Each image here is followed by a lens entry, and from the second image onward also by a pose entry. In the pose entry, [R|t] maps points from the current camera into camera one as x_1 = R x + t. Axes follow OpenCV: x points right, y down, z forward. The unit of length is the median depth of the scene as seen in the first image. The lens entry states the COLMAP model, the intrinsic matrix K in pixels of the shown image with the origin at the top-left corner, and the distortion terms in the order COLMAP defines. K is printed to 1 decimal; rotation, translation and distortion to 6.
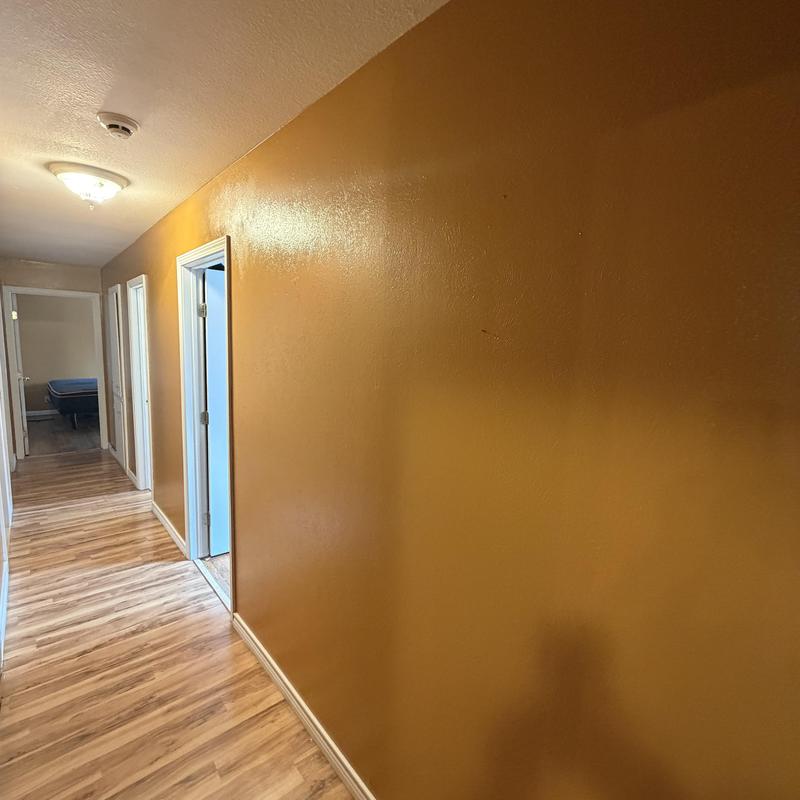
lens RADIAL K [[426.9, 0, 404.9], [0, 426.9, 399.2], [0, 0, 1]] dist [-0.005508, 0.001746]
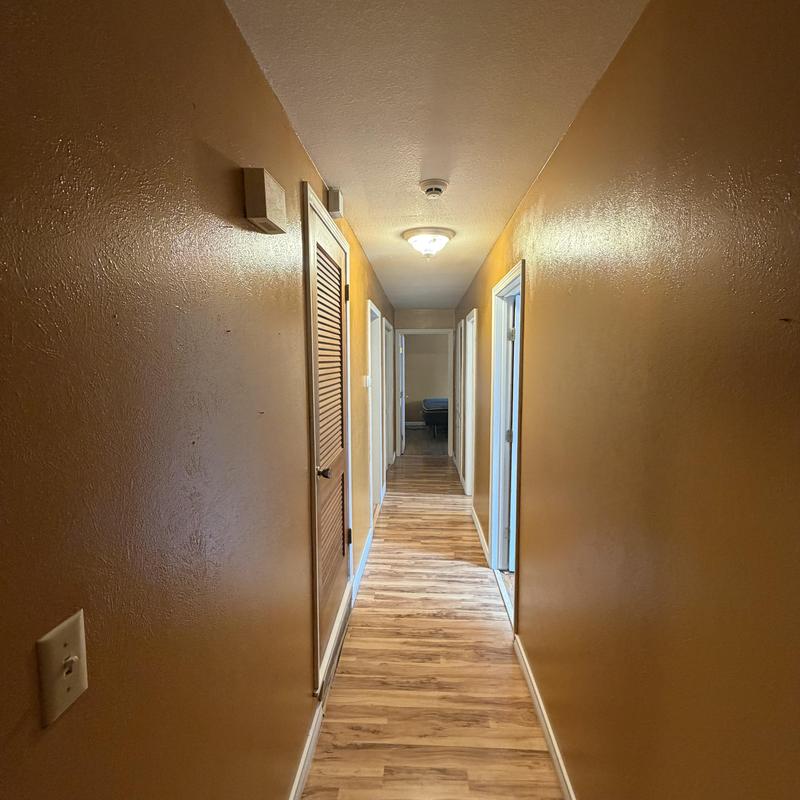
lens RADIAL K [[426.9, 0, 401.3], [0, 426.9, 397.6], [0, 0, 1]] dist [-0.005508, 0.001746]
pose [[0.714663, 0.023340, -0.699080, 0.087211], [-0.066764, 0.997156, -0.034960, 0.005311], [0.696276, 0.071658, 0.714189, 0.065272]]
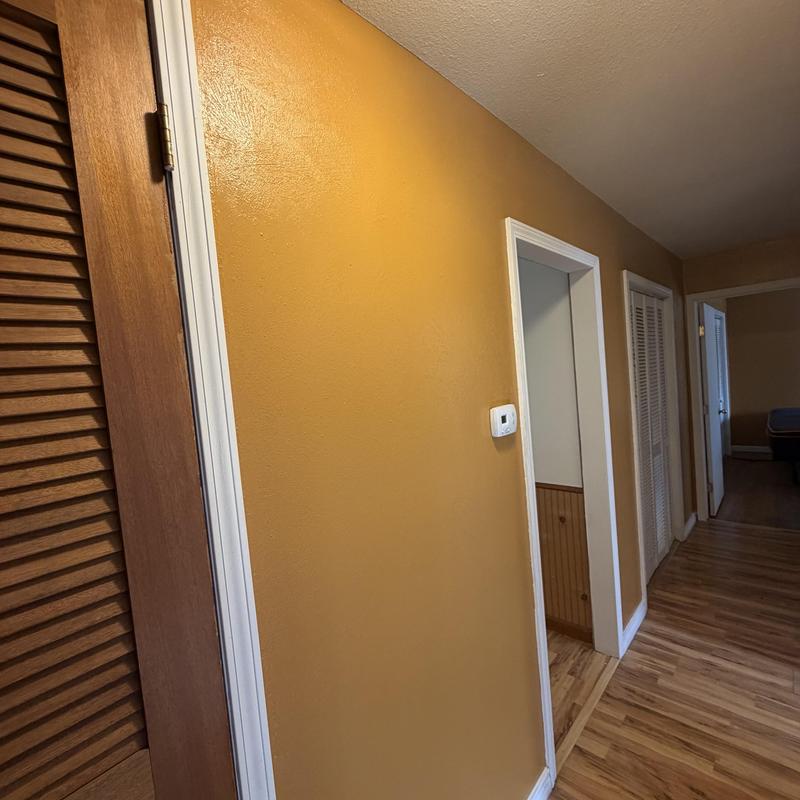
lens RADIAL K [[426.9, 0, 398.5], [0, 426.9, 397.7], [0, 0, 1]] dist [-0.005508, 0.001746]
pose [[0.096342, 0.007656, -0.995319, -0.446114], [-0.041406, 0.999136, 0.003678, -0.117960], [0.994487, 0.040858, 0.096576, 0.815351]]
